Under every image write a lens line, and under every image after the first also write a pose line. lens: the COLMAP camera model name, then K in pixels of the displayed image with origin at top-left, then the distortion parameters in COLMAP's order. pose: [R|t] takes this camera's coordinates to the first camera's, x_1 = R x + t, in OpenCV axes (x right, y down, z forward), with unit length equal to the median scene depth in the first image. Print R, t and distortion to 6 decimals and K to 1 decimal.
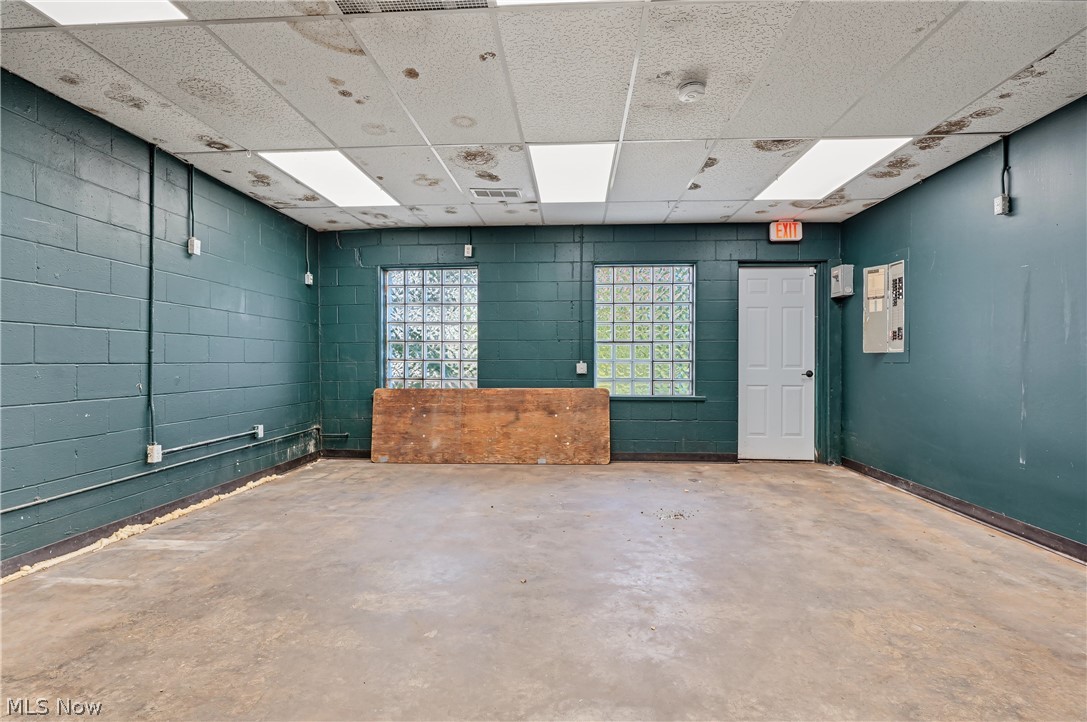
lens RADIAL K [[491.3, 0, 542.6], [0, 491.3, 359.6], [0, 0, 1]] dist [-0.009734, 0.002930]
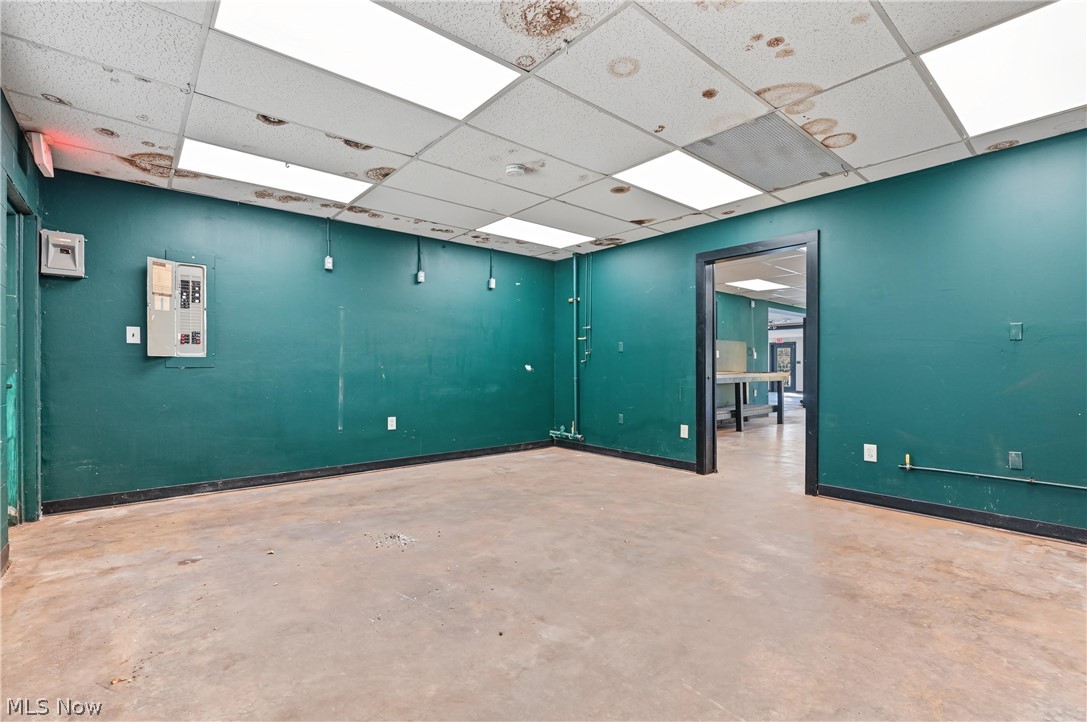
lens RADIAL K [[491.3, 0, 540.8], [0, 491.3, 366.9], [0, 0, 1]] dist [-0.009734, 0.002930]
pose [[-0.692984, -0.003111, 0.720946, -0.572325], [-0.002854, 0.999995, 0.001572, 0.002134], [-0.720947, -0.000968, -0.692989, 1.465391]]
